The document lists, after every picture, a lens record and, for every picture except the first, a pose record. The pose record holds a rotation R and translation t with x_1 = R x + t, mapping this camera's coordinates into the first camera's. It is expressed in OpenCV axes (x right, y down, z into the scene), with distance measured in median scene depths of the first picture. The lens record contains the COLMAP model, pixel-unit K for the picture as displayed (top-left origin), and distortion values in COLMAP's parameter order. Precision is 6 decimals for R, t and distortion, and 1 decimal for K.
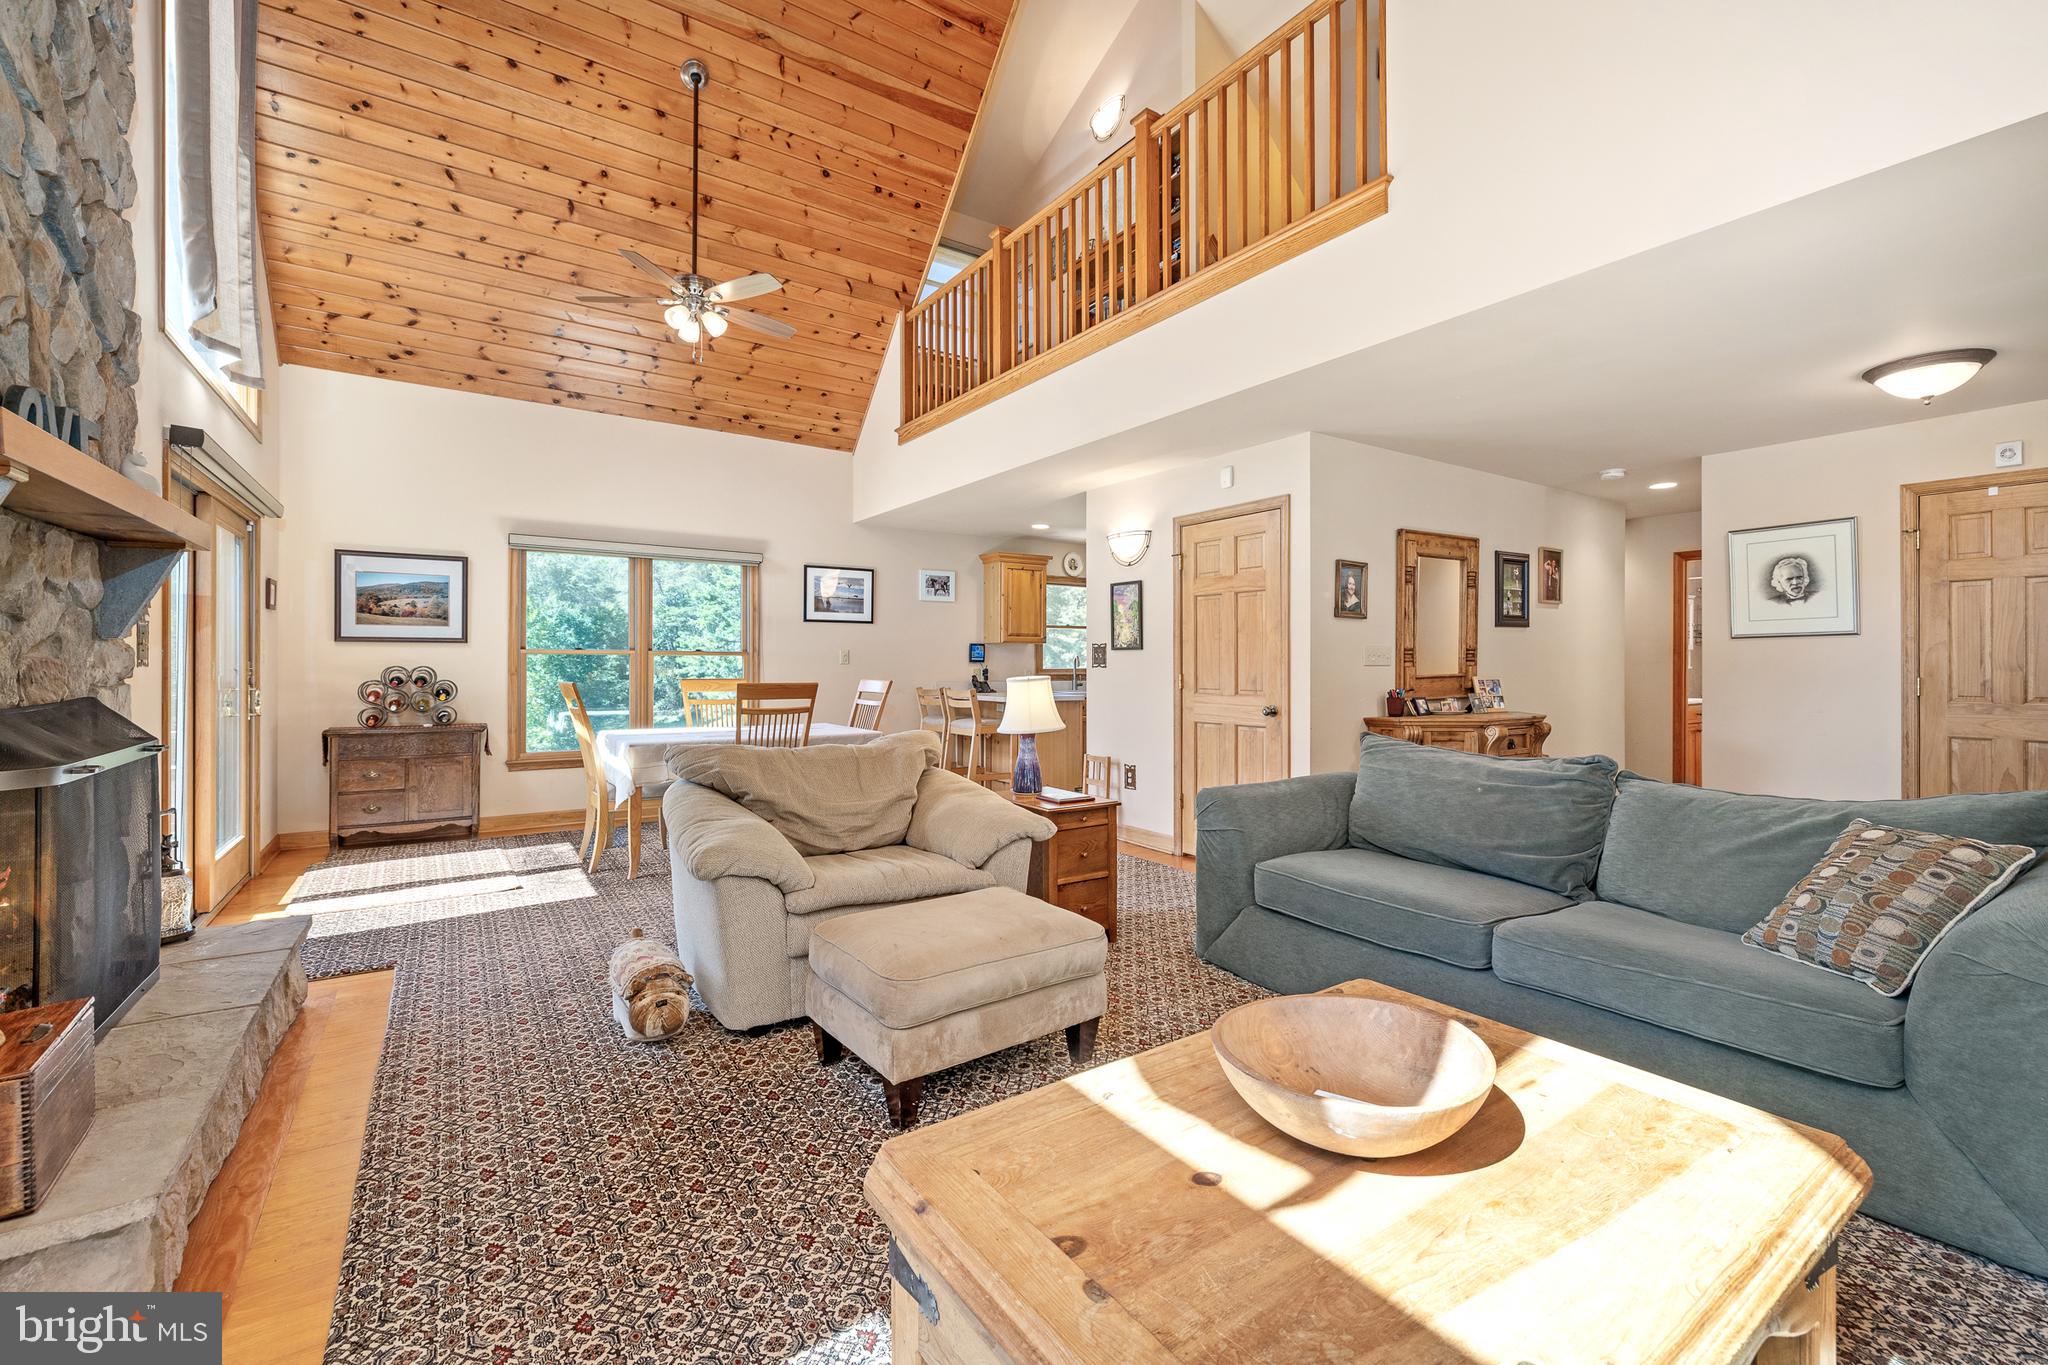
lens RADIAL K [[875.3, 0, 1029.3], [0, 875.3, 669.5], [0, 0, 1]] dist [-0.001126, -0.001285]
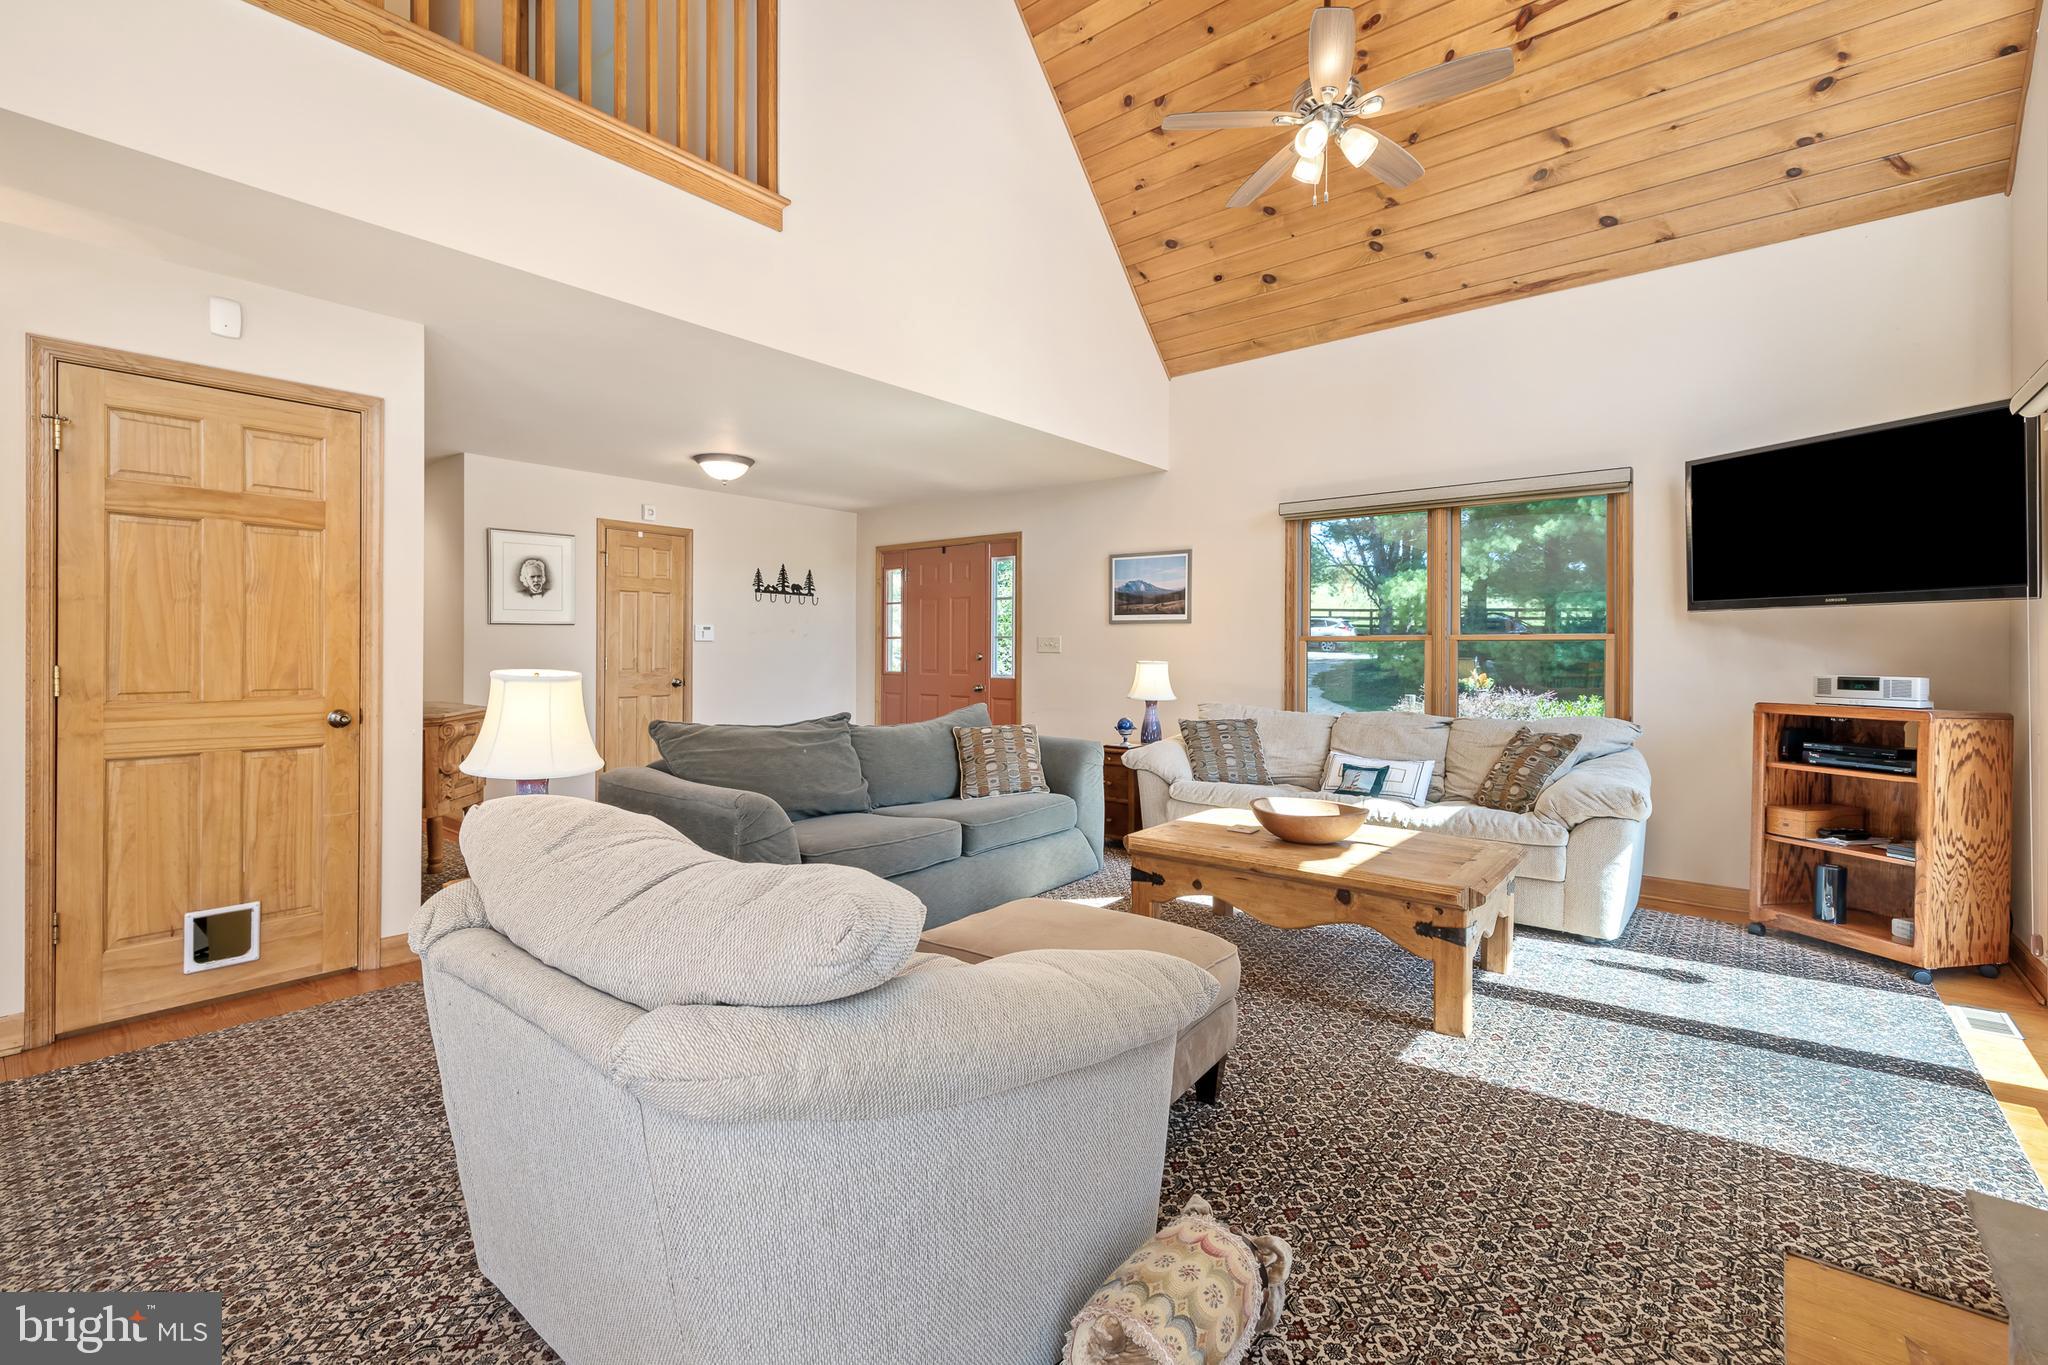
lens RADIAL K [[875.3, 0, 1018.0], [0, 875.3, 666.8], [0, 0, 1]] dist [-0.001126, -0.001285]
pose [[-0.282206, -0.021330, 0.959117, -0.479471], [0.000233, 0.999751, 0.022302, -0.005314], [-0.959354, 0.006517, -0.282130, 0.680125]]
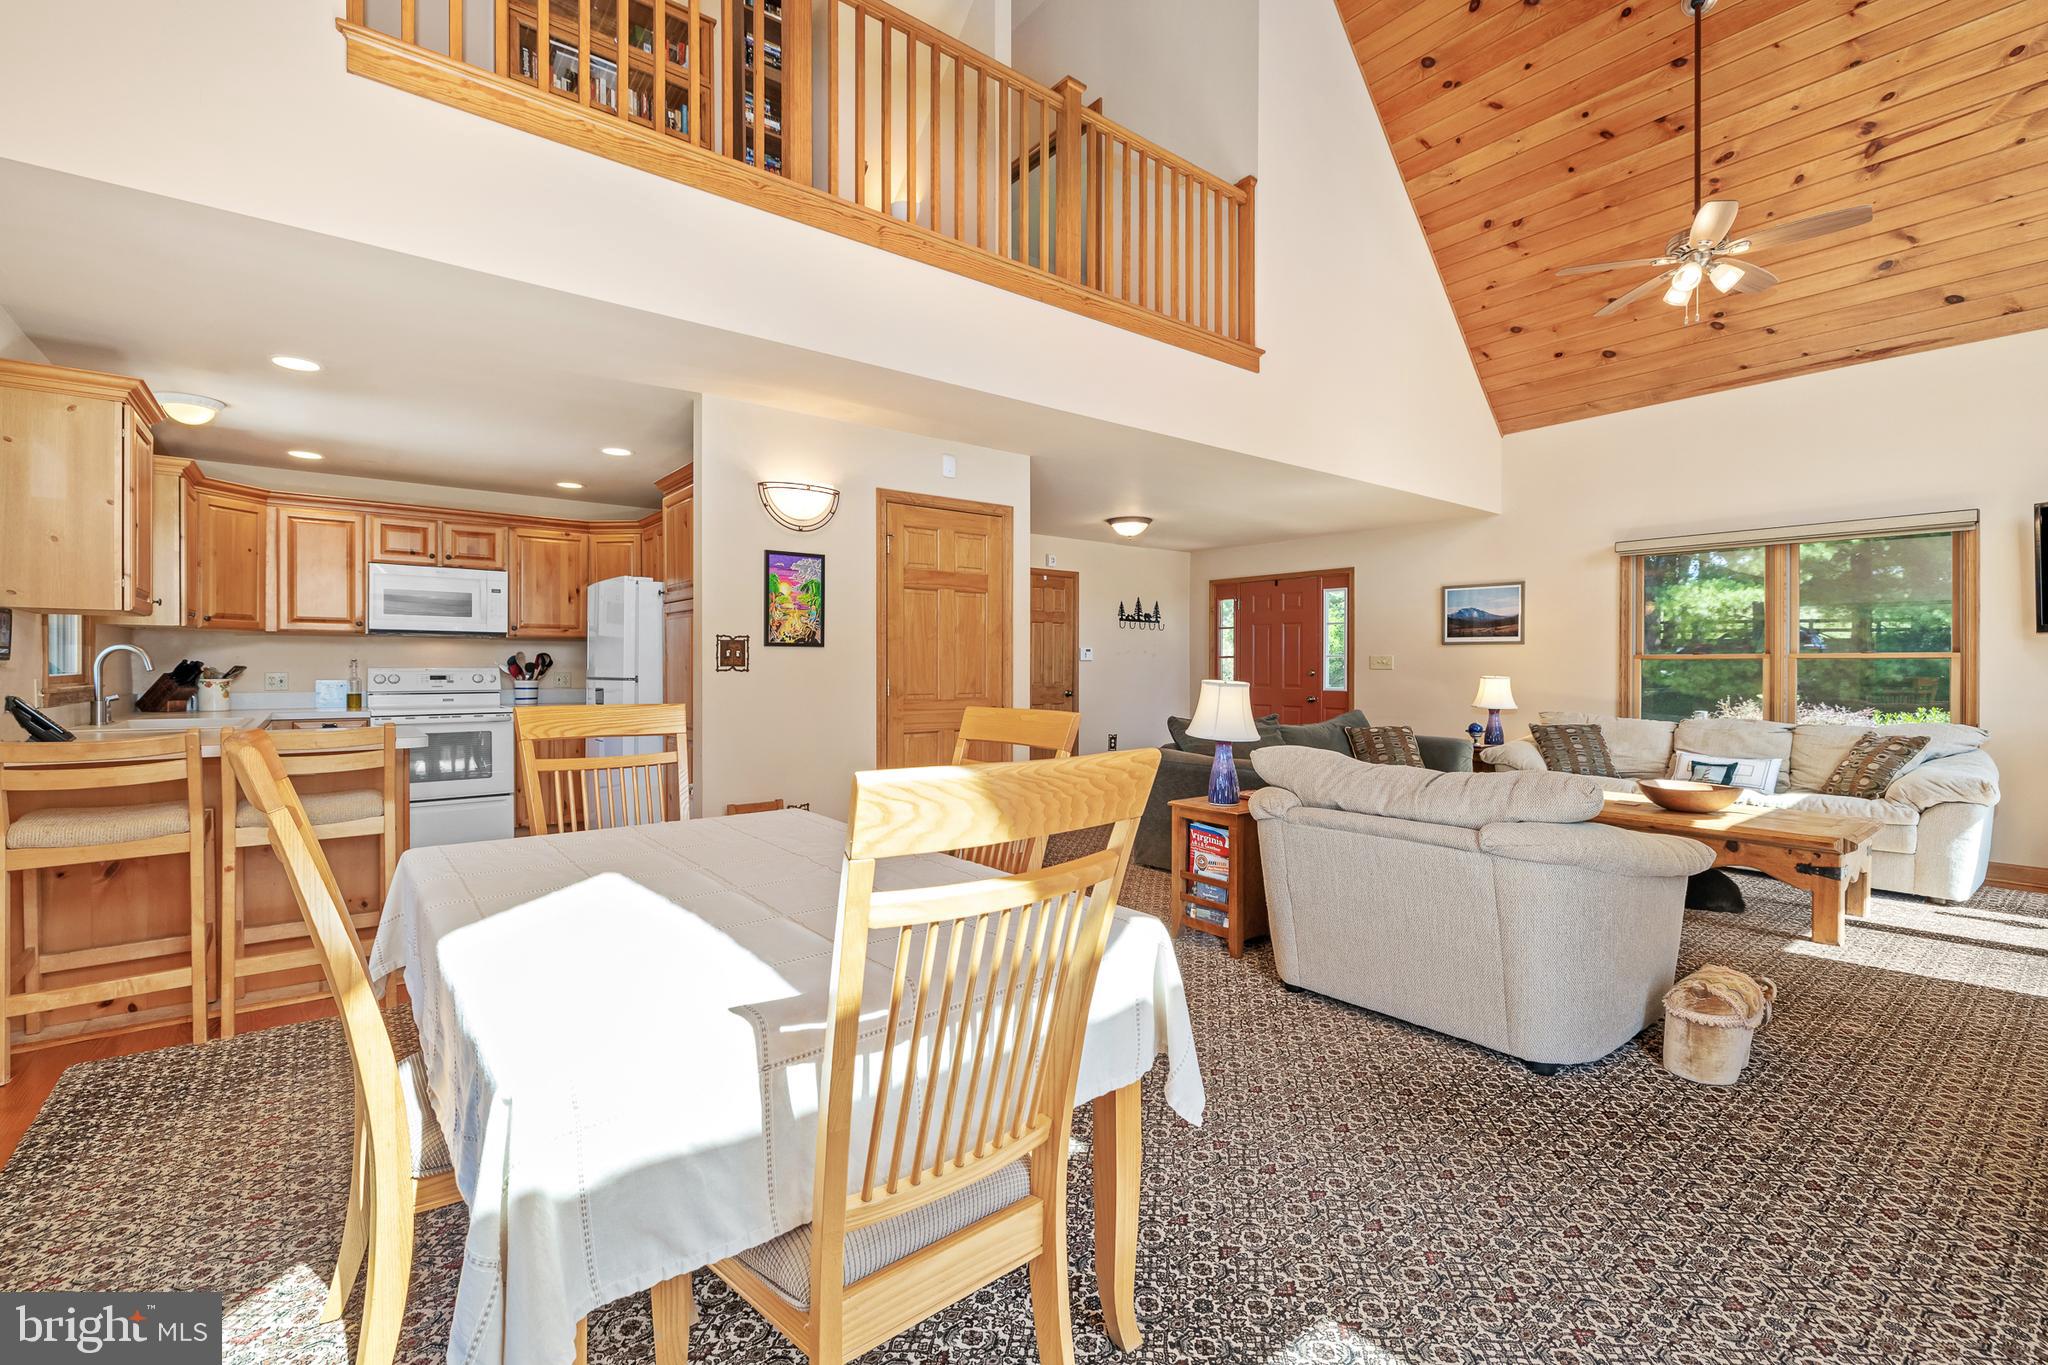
lens RADIAL K [[875.3, 0, 1019.0], [0, 875.3, 682.1], [0, 0, 1]] dist [-0.001126, -0.001285]
pose [[-0.073031, -0.020061, 0.997128, -0.734801], [0.002955, 0.999789, 0.020331, -0.008140], [-0.997325, 0.004431, -0.072956, 1.019432]]
